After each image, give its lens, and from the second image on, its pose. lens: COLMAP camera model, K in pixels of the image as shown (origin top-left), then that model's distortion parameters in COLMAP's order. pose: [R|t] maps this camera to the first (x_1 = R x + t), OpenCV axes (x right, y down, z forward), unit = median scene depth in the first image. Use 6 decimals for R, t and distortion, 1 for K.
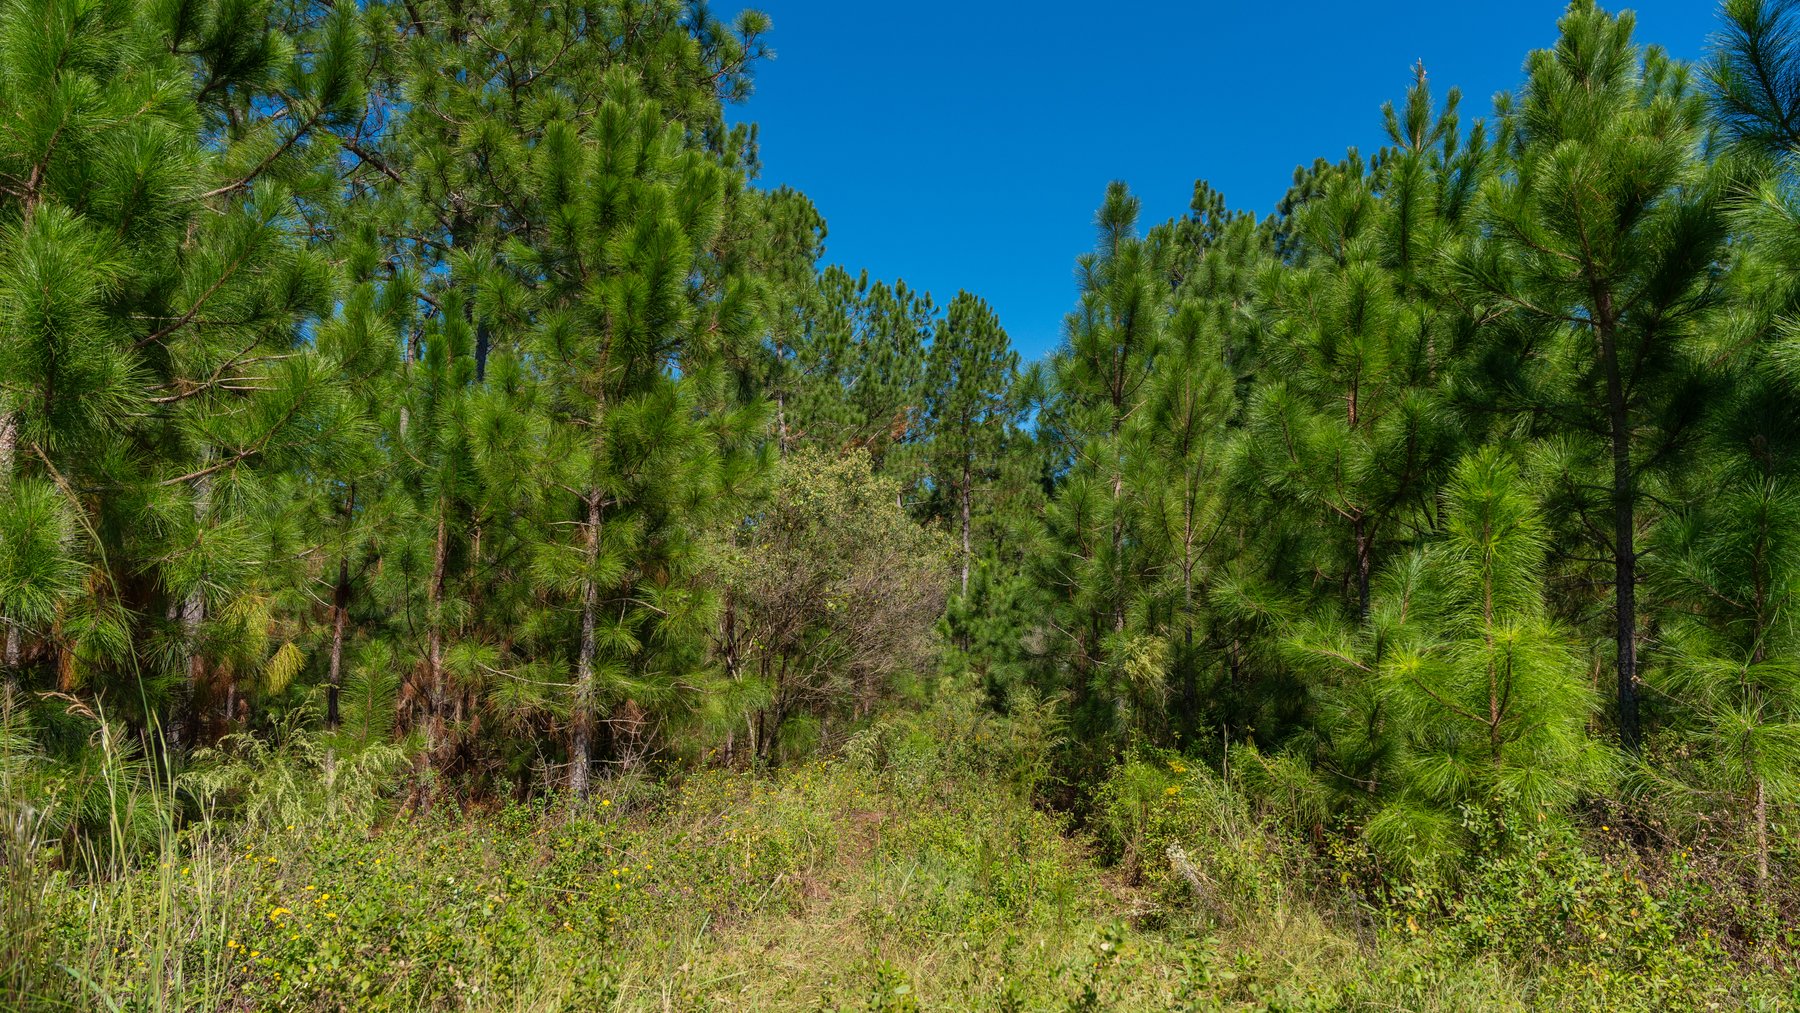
lens RADIAL K [[1228.5, 0, 900.0], [0, 1228.5, 506.5], [0, 0, 1]] dist [0.006908, 0.003406]
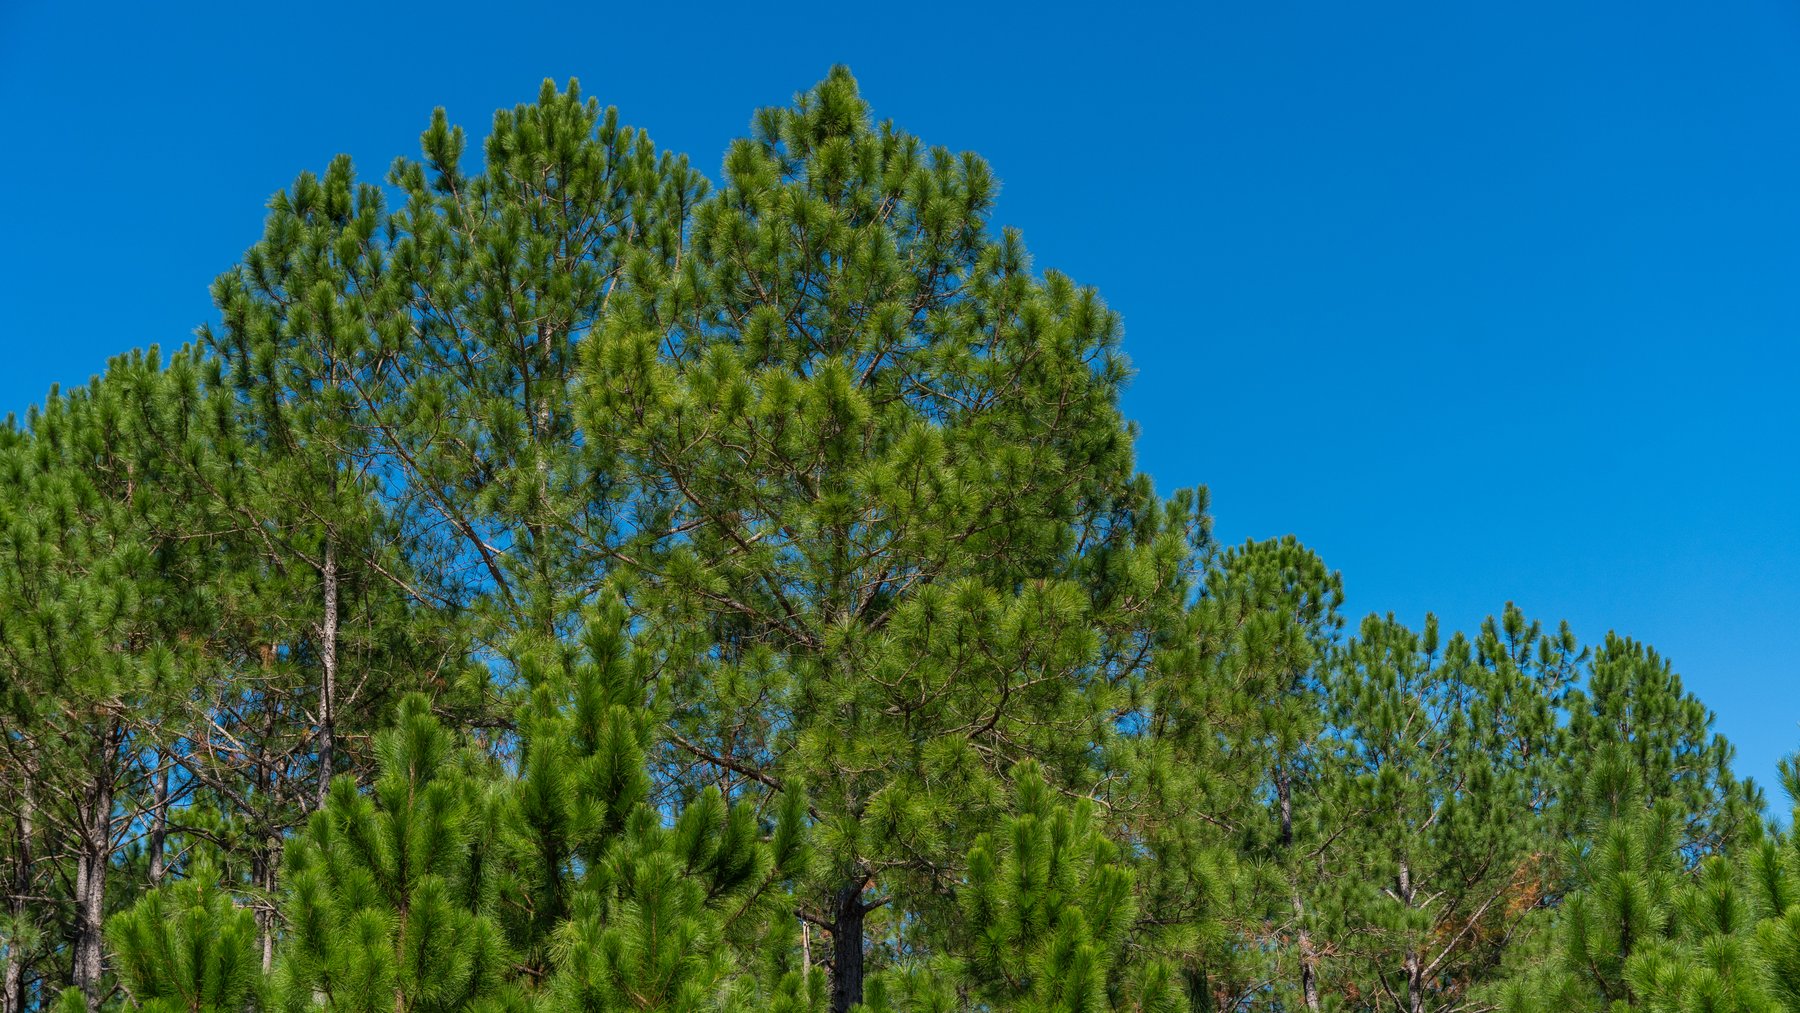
lens RADIAL K [[2664.0, 0, 900.0], [0, 2664.0, 506.5], [0, 0, 1]] dist [-0.011262, -0.085516]
pose [[0.960332, -0.116147, -0.253518, 0.056526], [0.070136, 0.980508, -0.183536, -0.036291], [0.269894, 0.158475, 0.949759, -0.255073]]
